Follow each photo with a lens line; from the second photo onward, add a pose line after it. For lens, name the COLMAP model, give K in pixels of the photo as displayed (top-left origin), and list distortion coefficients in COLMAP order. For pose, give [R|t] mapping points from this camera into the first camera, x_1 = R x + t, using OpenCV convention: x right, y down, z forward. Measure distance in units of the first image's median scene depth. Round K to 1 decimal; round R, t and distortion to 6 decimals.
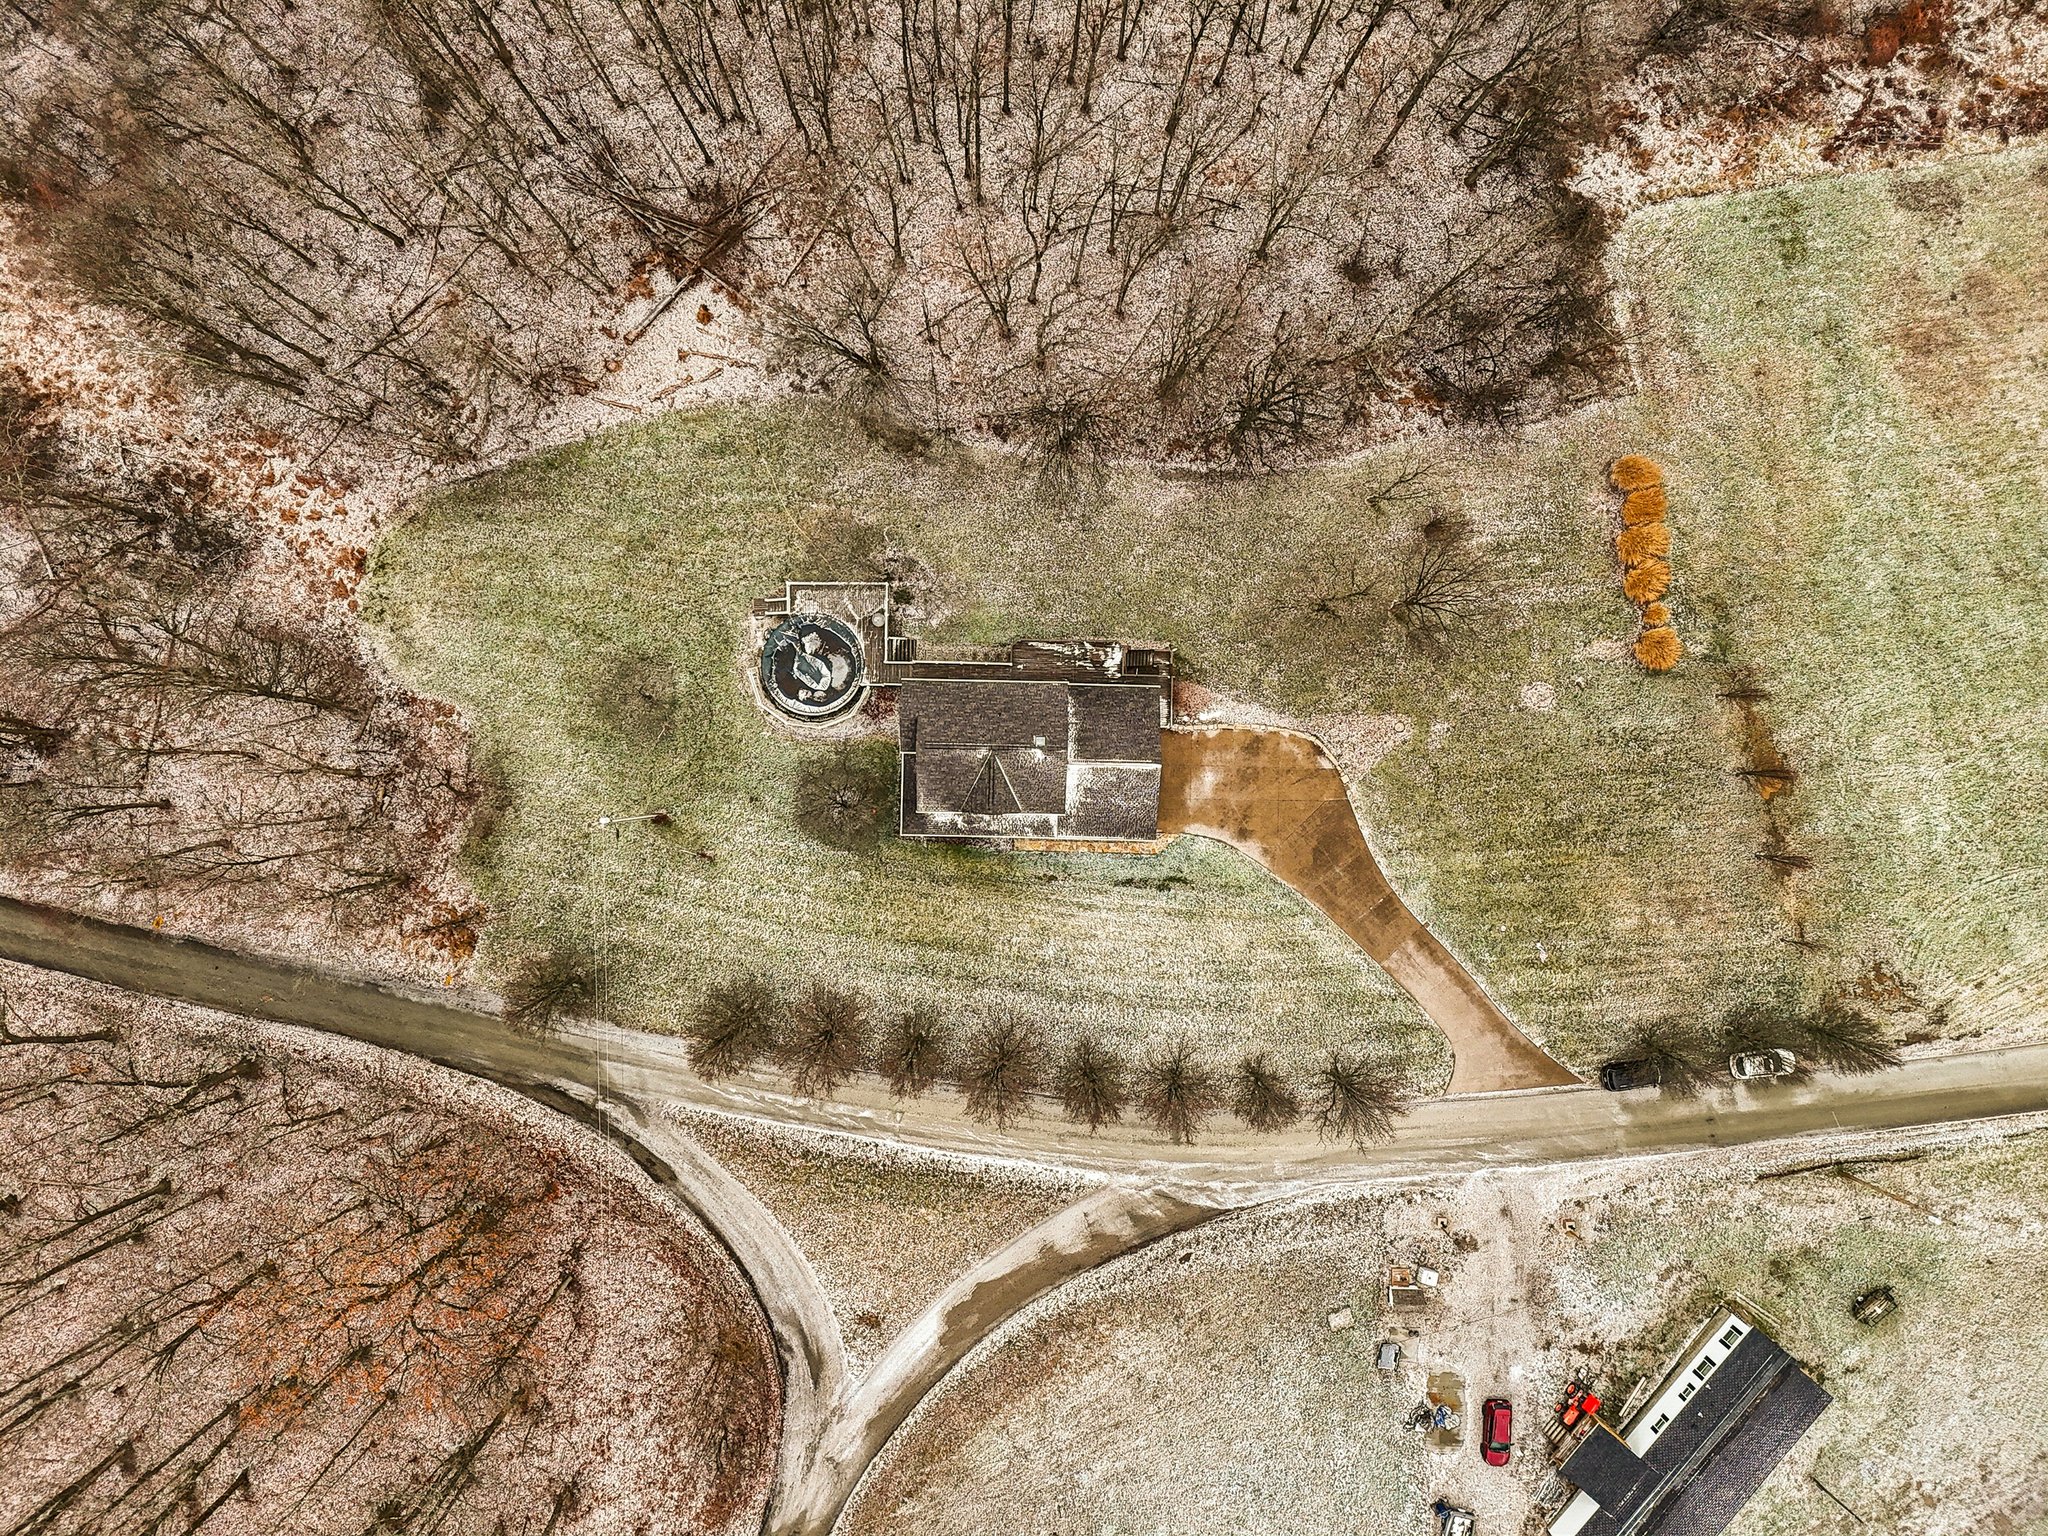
lens RADIAL K [[1494.4, 0, 1024.0], [0, 1494.4, 768.0], [0, 0, 1]] dist [0.096640, -0.107586]
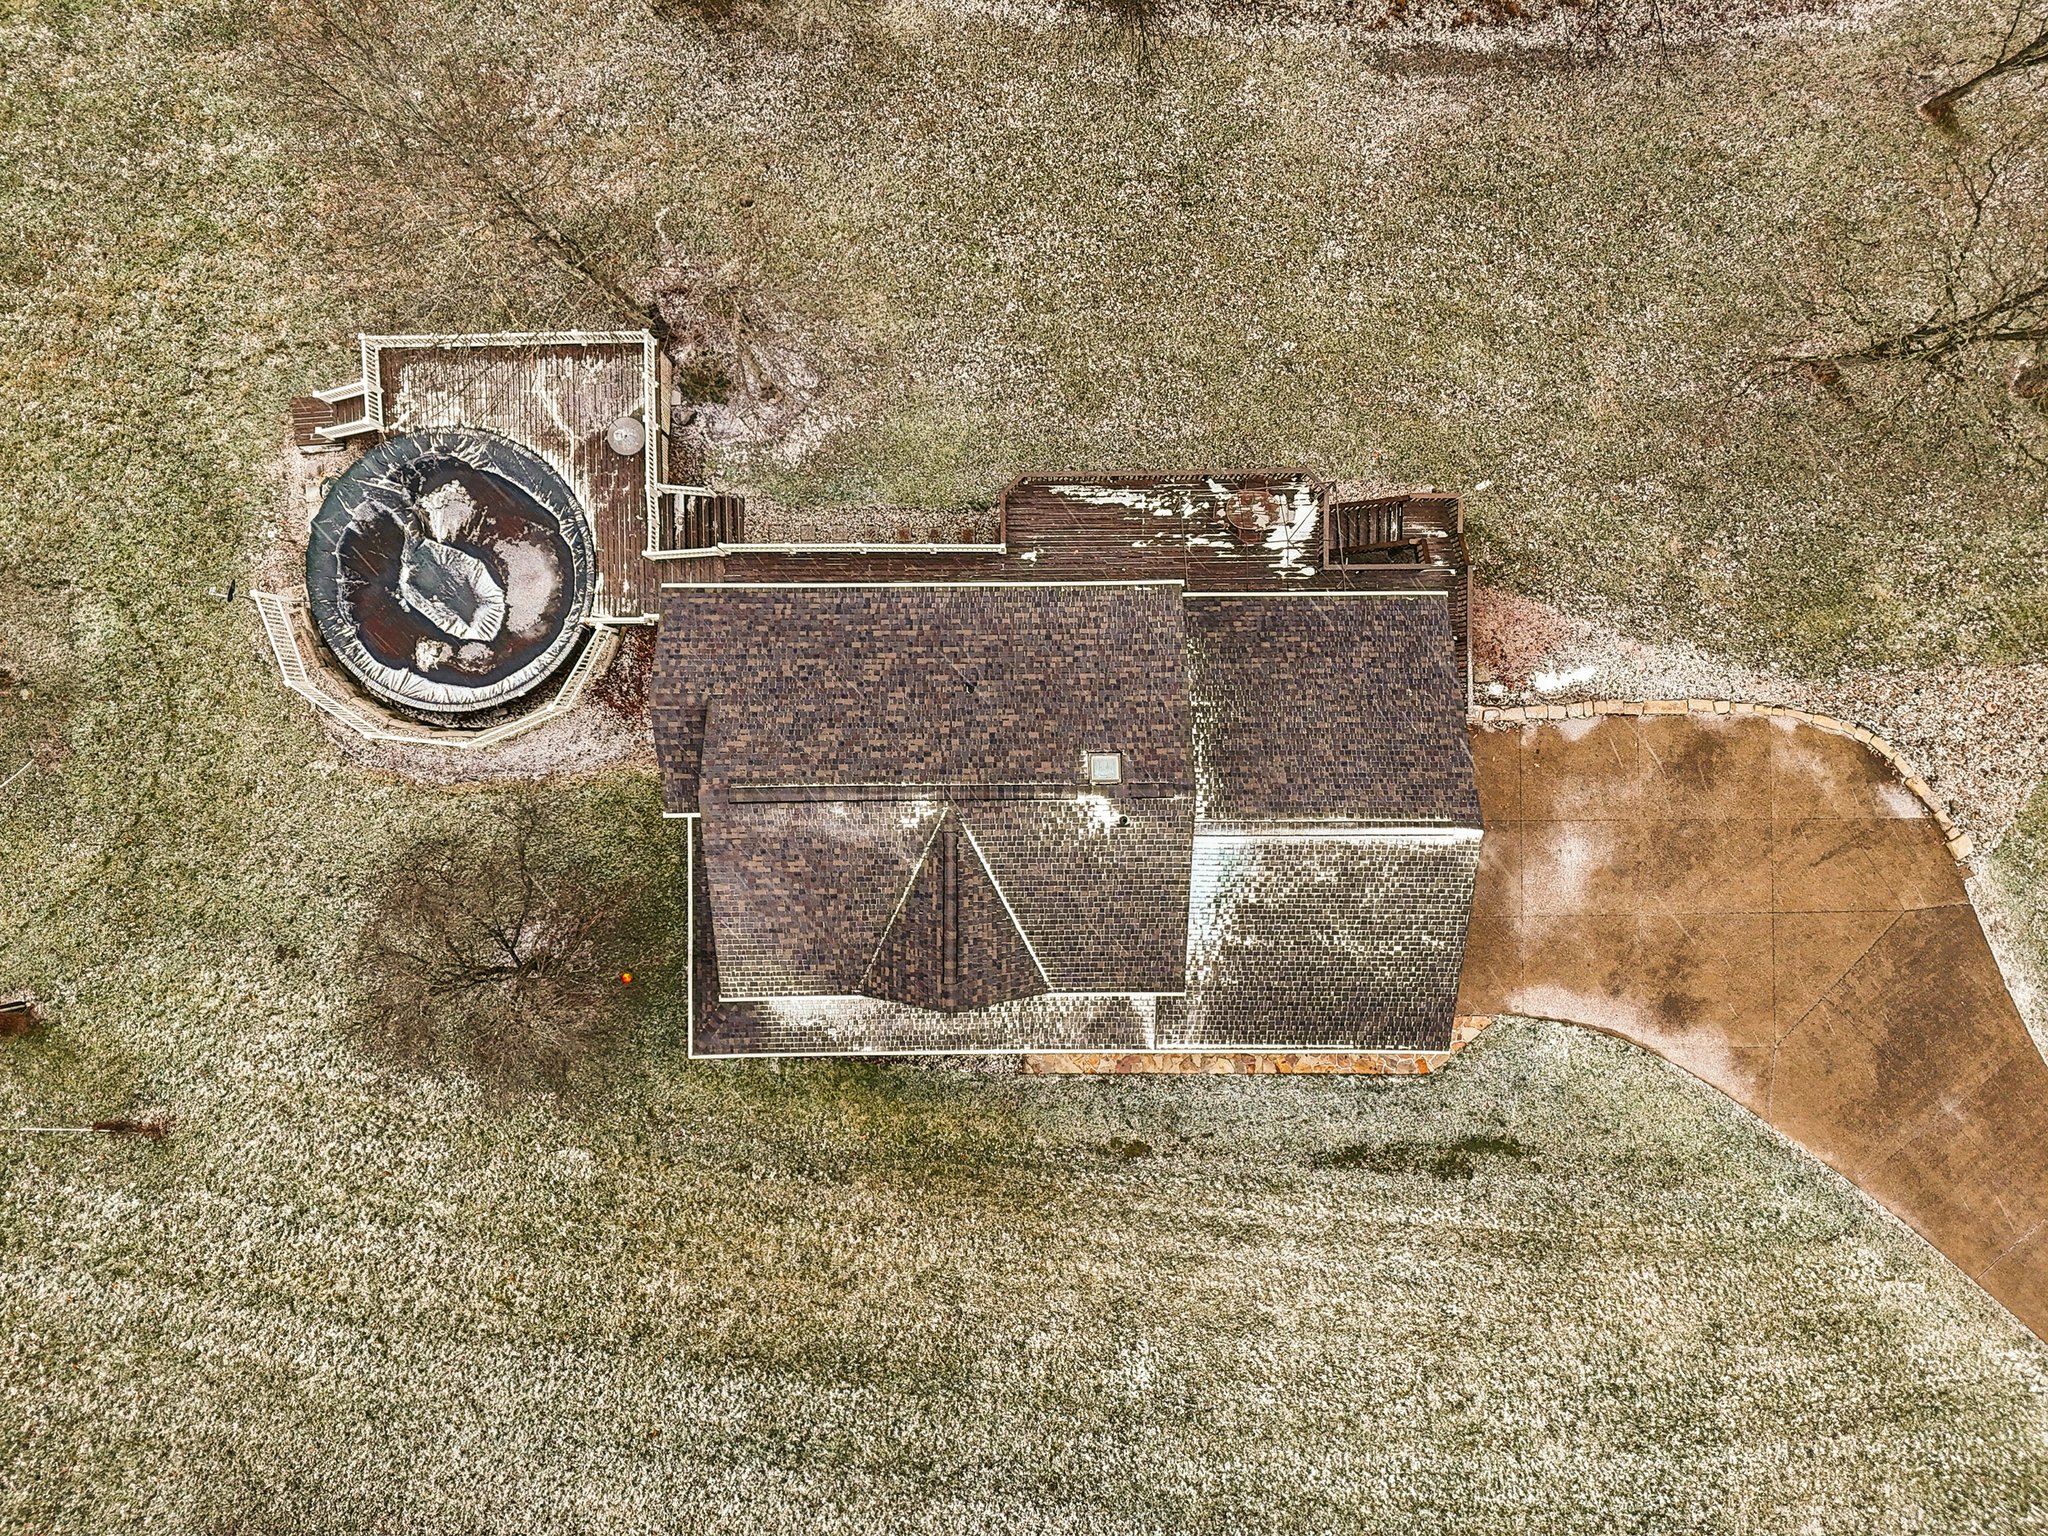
lens RADIAL K [[1494.4, 0, 1024.0], [0, 1494.4, 768.0], [0, 0, 1]] dist [0.096640, -0.107586]
pose [[0.999566, -0.029398, 0.002041, -0.005897], [0.029411, 0.999545, -0.006671, -0.015209], [-0.001844, 0.006728, 0.999976, 0.642091]]
